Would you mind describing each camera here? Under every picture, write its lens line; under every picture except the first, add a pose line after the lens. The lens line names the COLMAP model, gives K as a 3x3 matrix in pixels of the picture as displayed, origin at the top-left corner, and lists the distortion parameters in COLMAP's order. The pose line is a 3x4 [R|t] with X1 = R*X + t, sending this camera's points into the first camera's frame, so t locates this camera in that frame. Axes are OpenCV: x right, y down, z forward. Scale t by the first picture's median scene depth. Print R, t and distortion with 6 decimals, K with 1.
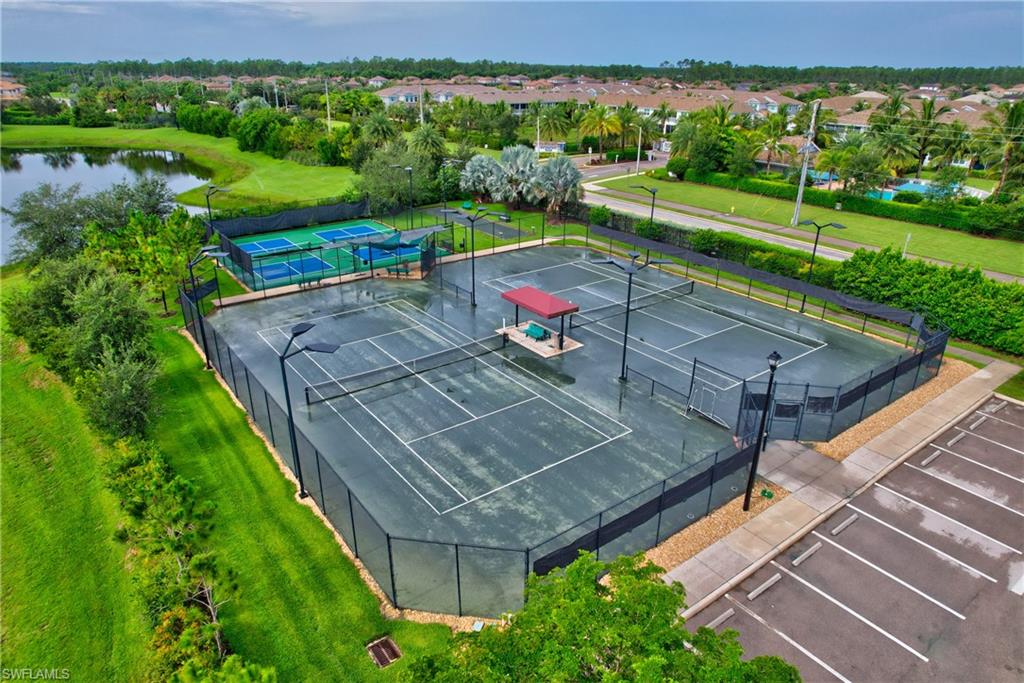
lens RADIAL K [[642.2, 0, 511.0], [0, 642.2, 340.6], [0, 0, 1]] dist [-0.033566, 0.023397]
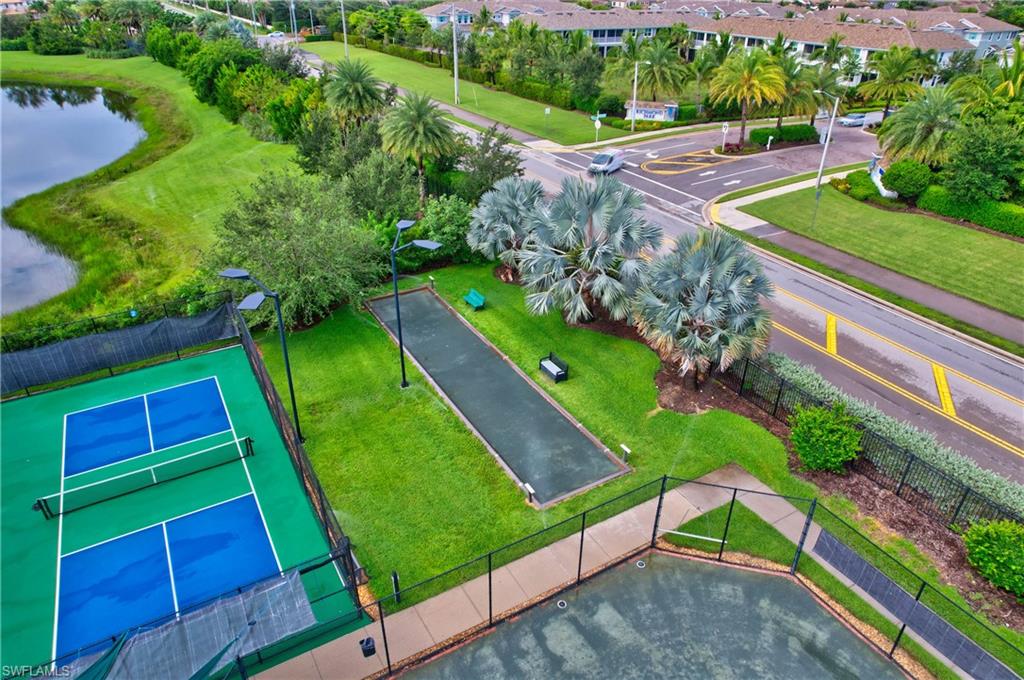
lens RADIAL K [[642.2, 0, 513.2], [0, 642.2, 341.8], [0, 0, 1]] dist [-0.033566, 0.023397]
pose [[0.993220, 0.059411, -0.099918, 0.002635], [-0.047466, 0.991886, 0.117940, -0.148976], [0.106114, -0.112398, 0.987981, 0.352498]]
